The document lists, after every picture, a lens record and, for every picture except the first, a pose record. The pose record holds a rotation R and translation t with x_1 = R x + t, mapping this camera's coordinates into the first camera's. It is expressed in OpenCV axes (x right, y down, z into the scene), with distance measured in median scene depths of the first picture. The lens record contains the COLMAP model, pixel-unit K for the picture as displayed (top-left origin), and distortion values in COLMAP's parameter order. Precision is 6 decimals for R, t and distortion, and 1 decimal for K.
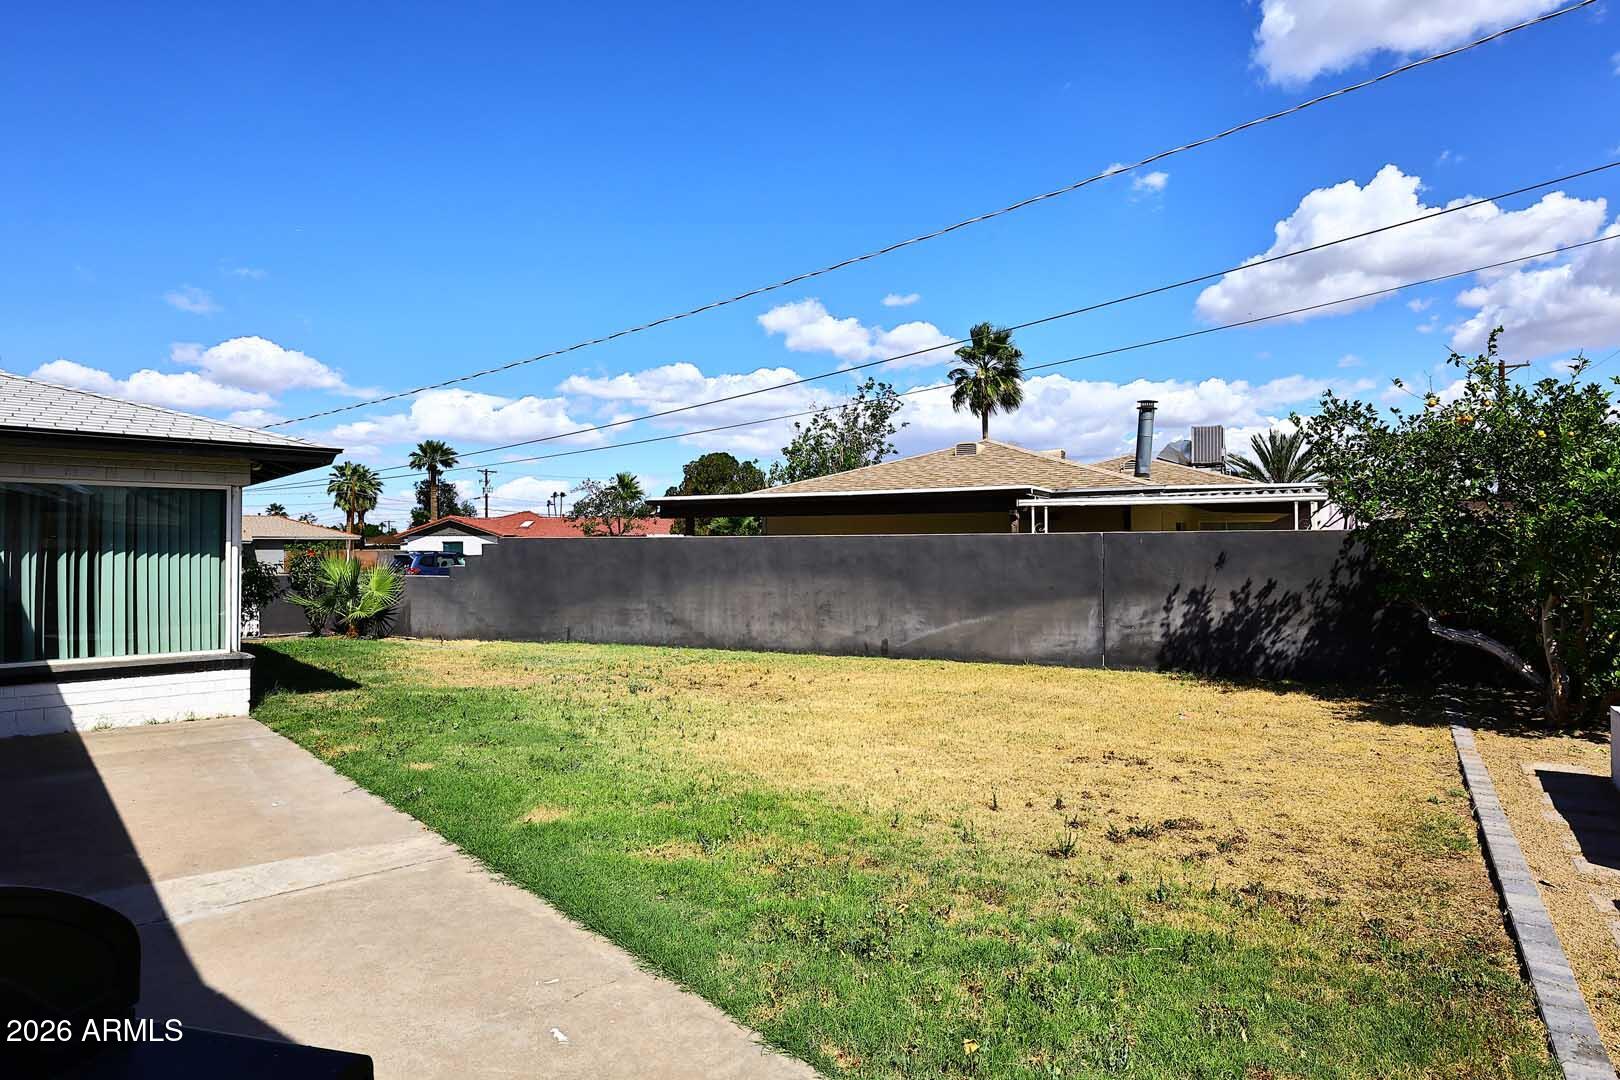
lens RADIAL K [[899.5, 0, 810.0], [0, 899.5, 540.0], [0, 0, 1]] dist [-0.000983, -0.000036]
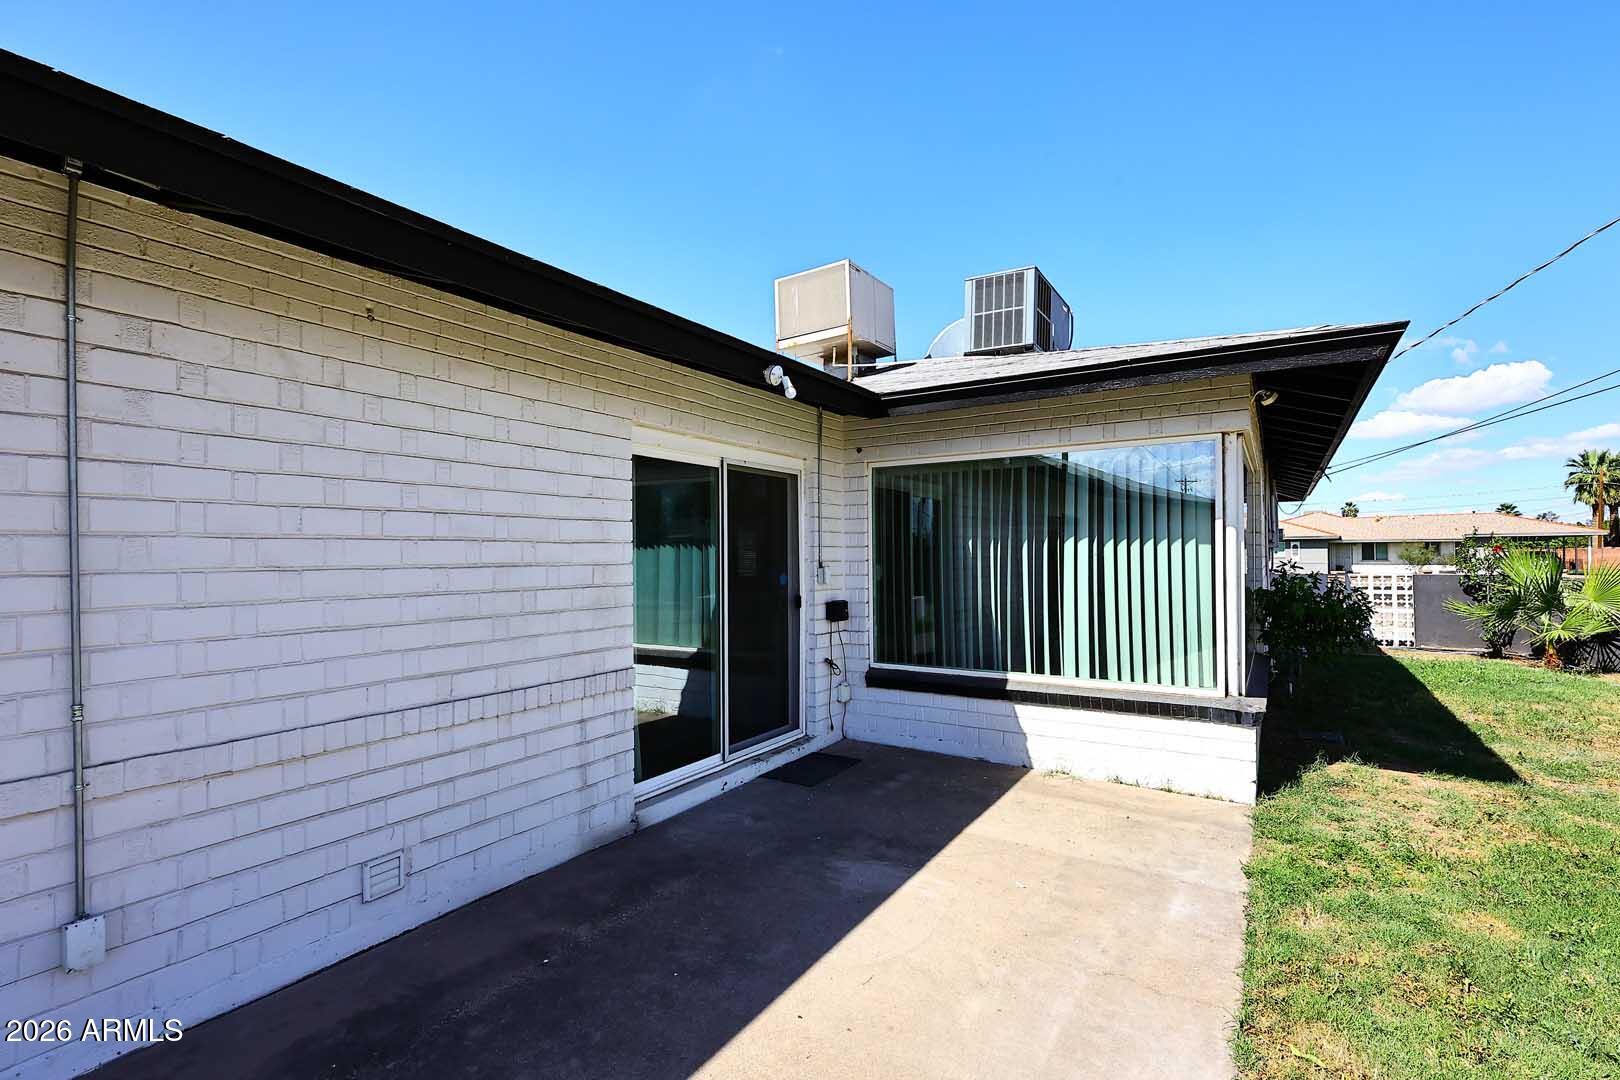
lens RADIAL K [[736.6, 0, 810.7], [0, 736.6, 547.0], [0, 0, 1]] dist [-0.000151, 0.000189]
pose [[0.272356, -0.010251, -0.962142, -0.159350], [0.017286, 0.999834, -0.005760, 0.012966], [0.962041, -0.015063, 0.272488, 0.406681]]
